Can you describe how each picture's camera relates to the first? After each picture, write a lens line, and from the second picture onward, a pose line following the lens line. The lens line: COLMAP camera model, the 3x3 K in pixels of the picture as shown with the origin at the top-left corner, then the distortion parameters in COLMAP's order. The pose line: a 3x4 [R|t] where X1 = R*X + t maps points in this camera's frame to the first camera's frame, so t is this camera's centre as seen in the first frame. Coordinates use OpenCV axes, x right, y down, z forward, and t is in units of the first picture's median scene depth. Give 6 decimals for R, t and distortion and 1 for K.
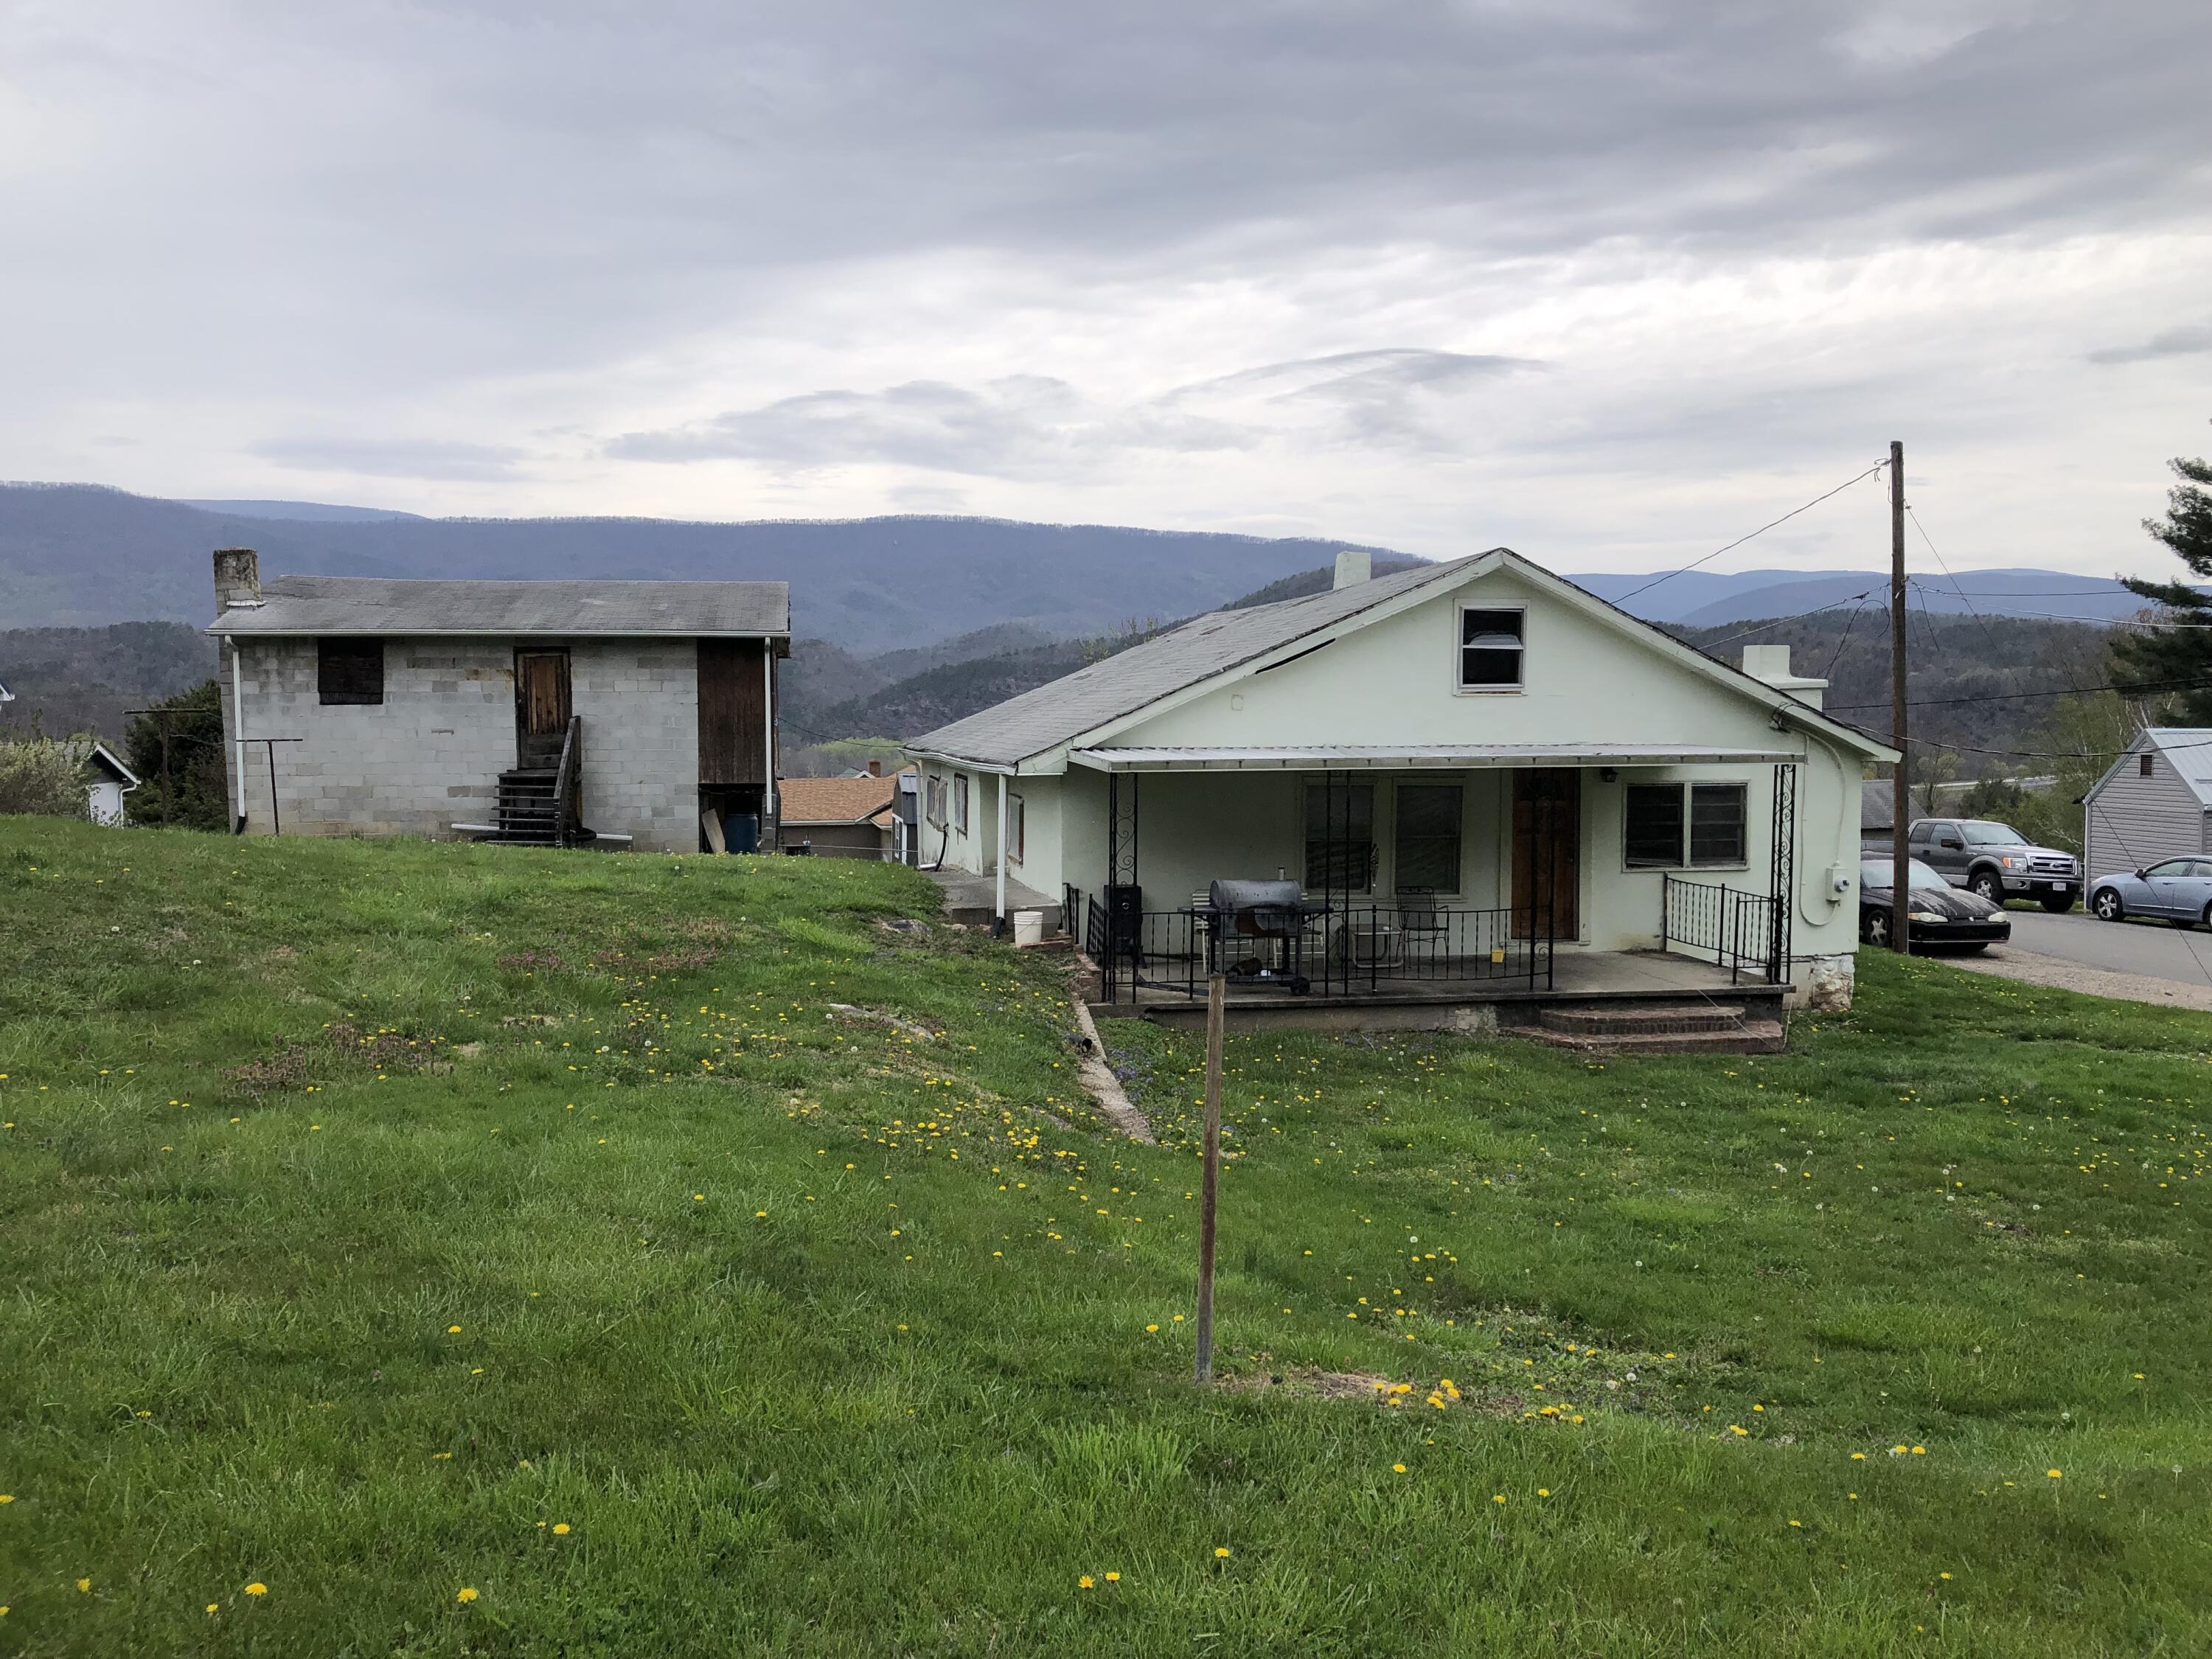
lens RADIAL K [[1809.8, 0, 1102.9], [0, 1809.8, 772.3], [0, 0, 1]] dist [0.048859, -0.048504]
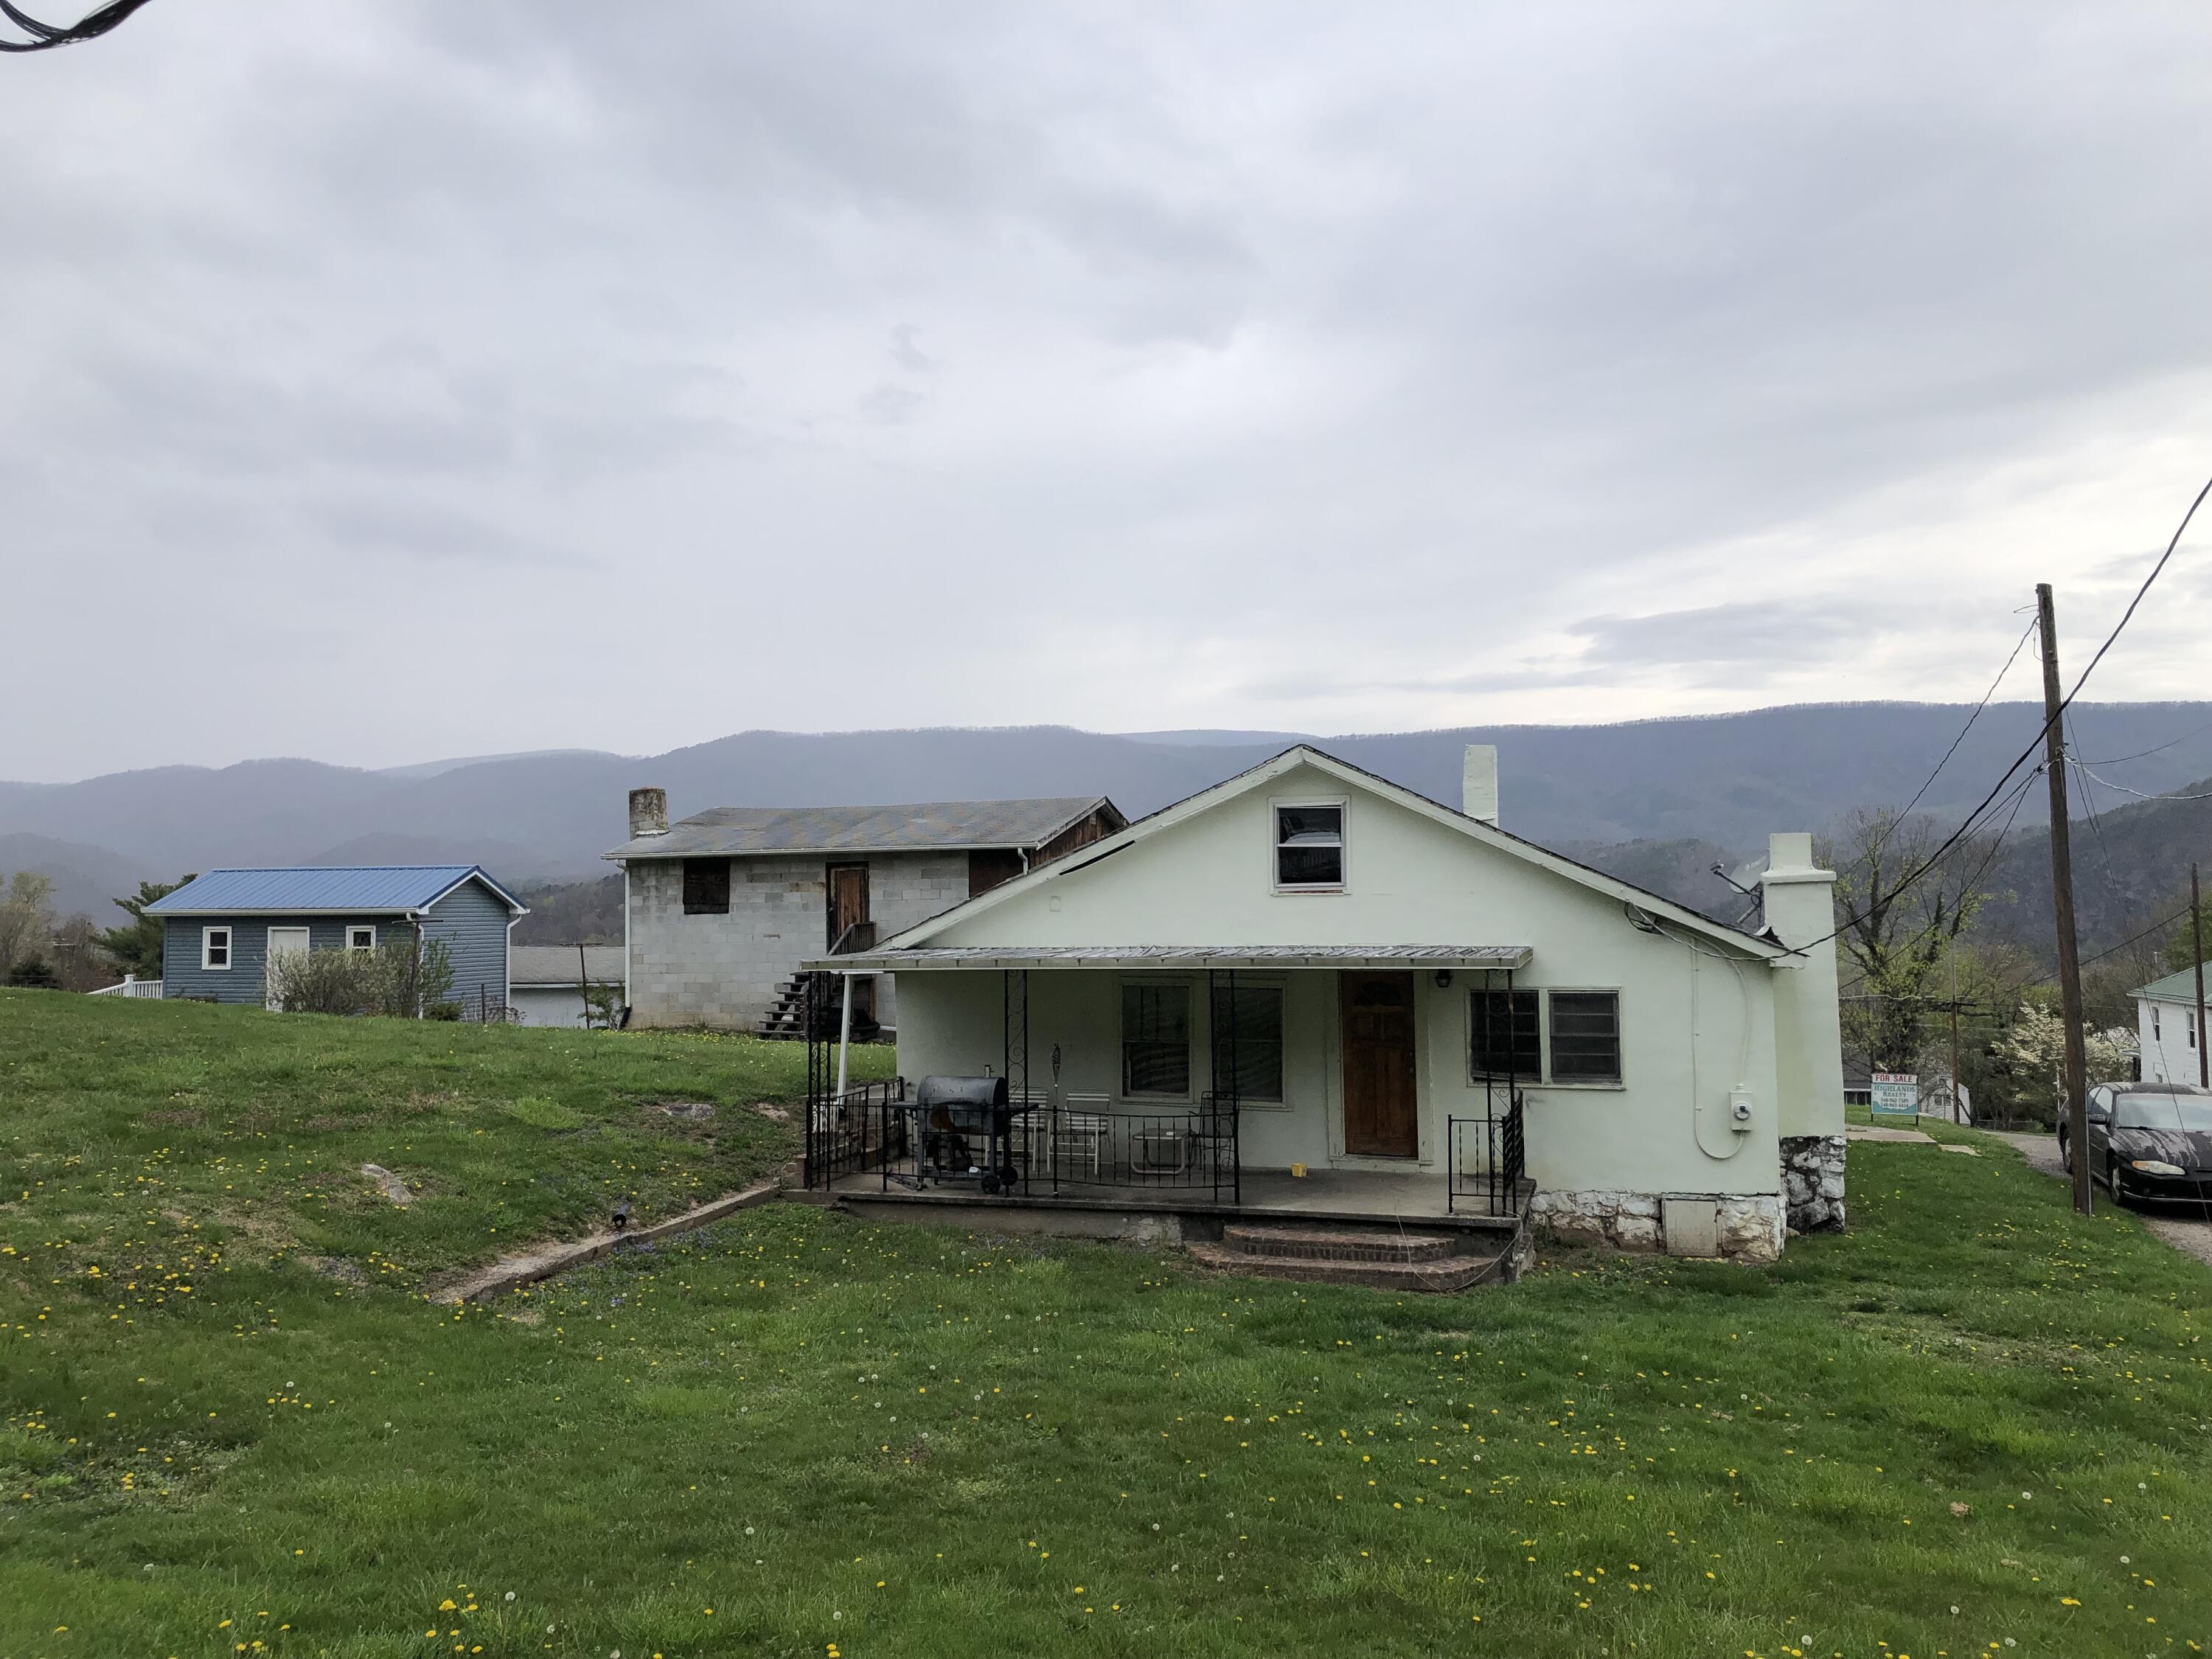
lens RADIAL K [[1809.8, 0, 1102.9], [0, 1809.8, 772.3], [0, 0, 1]] dist [0.048859, -0.048504]
pose [[0.885813, -0.044839, -0.461870, 0.547417], [-0.007053, 0.993905, -0.110017, -0.000413], [0.463988, 0.100712, 0.880098, 0.090631]]
